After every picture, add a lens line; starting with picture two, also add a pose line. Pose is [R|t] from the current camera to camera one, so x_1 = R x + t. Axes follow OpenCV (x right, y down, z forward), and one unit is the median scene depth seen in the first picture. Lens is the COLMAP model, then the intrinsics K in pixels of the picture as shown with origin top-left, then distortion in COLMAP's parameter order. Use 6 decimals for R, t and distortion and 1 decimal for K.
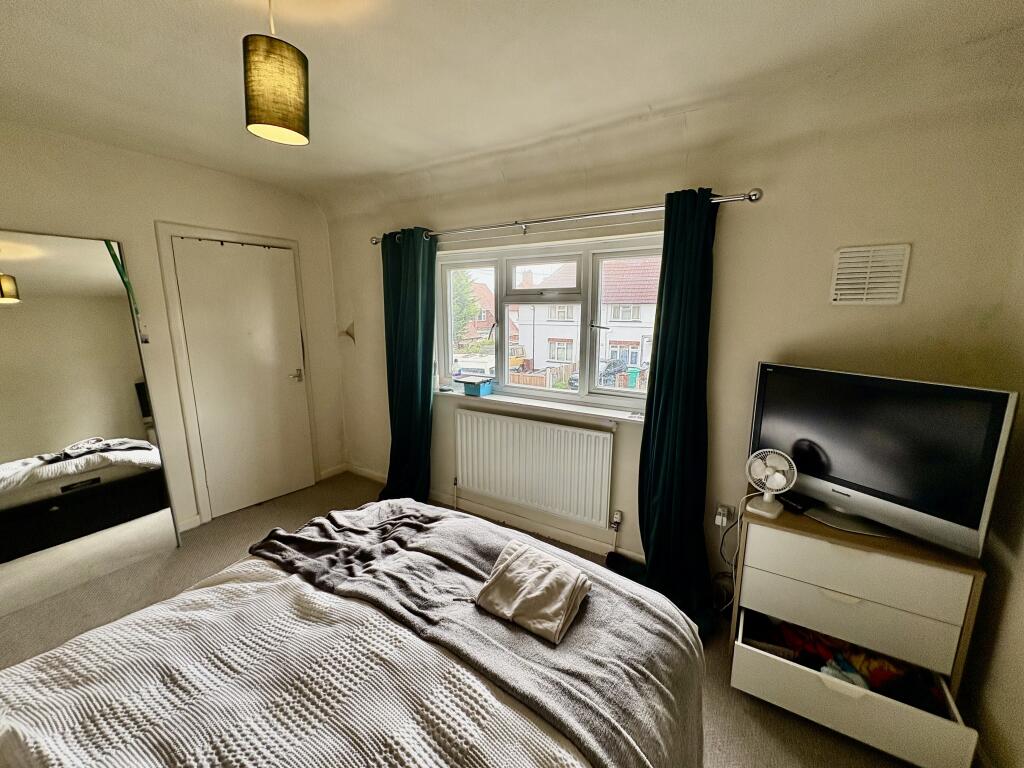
lens RADIAL K [[408.1, 0, 510.5], [0, 408.1, 384.7], [0, 0, 1]] dist [0.000703, -0.000317]
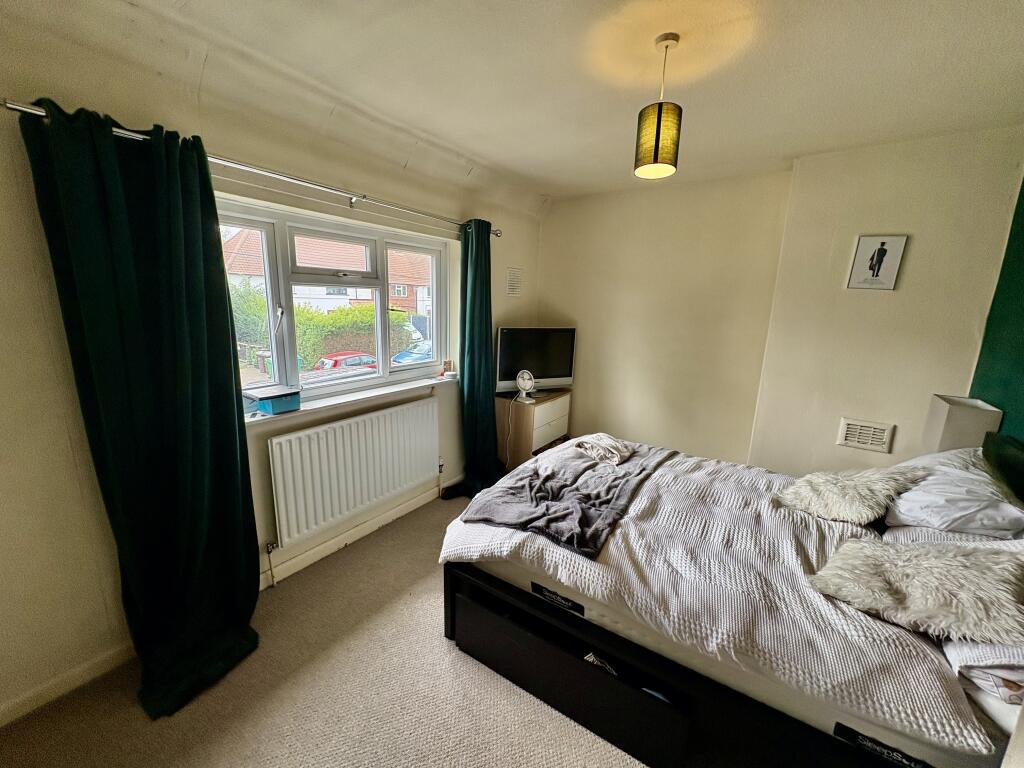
lens RADIAL K [[408.1, 0, 515.6], [0, 408.1, 385.0], [0, 0, 1]] dist [0.000703, -0.000317]
pose [[0.029105, -0.203725, 0.978595, -1.262000], [0.151732, 0.968566, 0.197125, -0.162335], [-0.987993, 0.142747, 0.059102, 0.907997]]
